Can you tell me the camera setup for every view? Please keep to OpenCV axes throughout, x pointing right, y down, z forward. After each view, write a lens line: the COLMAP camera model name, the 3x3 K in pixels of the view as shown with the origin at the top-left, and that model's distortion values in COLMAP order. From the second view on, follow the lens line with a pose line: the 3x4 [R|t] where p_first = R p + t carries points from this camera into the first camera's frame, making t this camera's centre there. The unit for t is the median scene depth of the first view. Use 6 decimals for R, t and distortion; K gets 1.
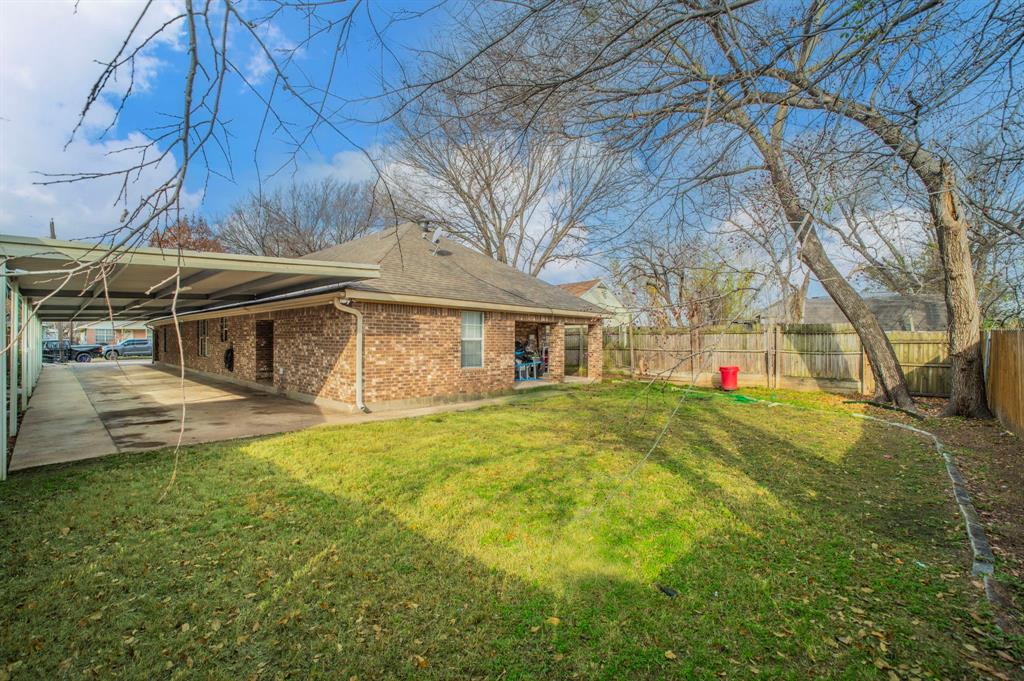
lens RADIAL K [[462.3, 0, 512.0], [0, 462.3, 340.5], [0, 0, 1]] dist [-0.076987, 0.000149]
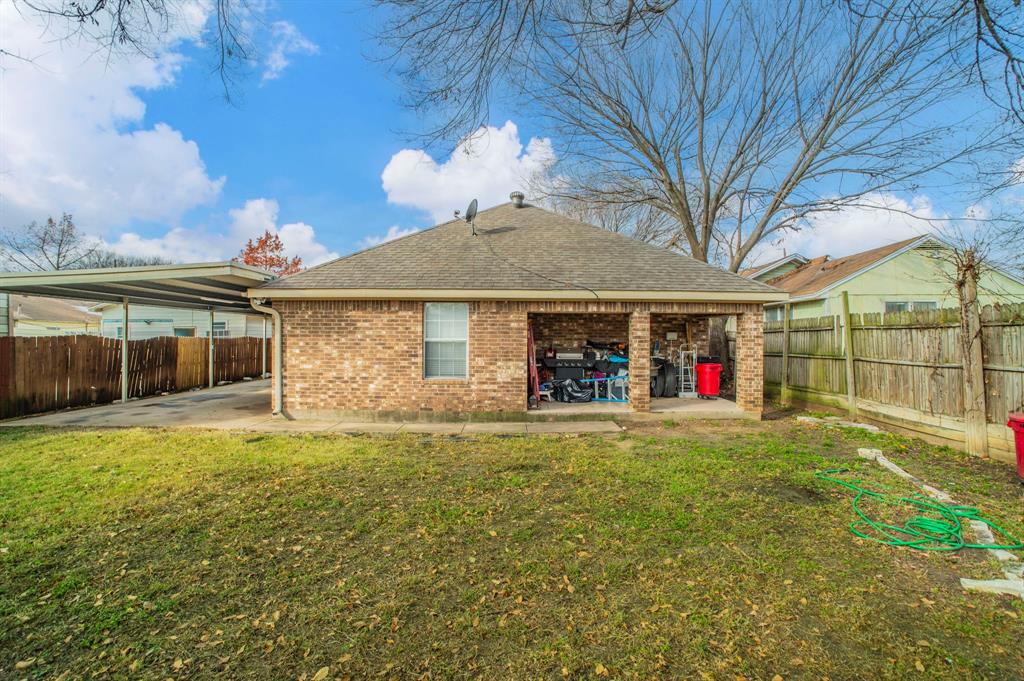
lens RADIAL K [[462.3, 0, 512.0], [0, 462.3, 340.5], [0, 0, 1]] dist [-0.076987, 0.000149]
pose [[0.679391, -0.000462, -0.733777, 0.570460], [-0.000450, 0.999999, -0.001047, -0.001404], [0.733777, 0.001042, 0.679390, 0.610321]]
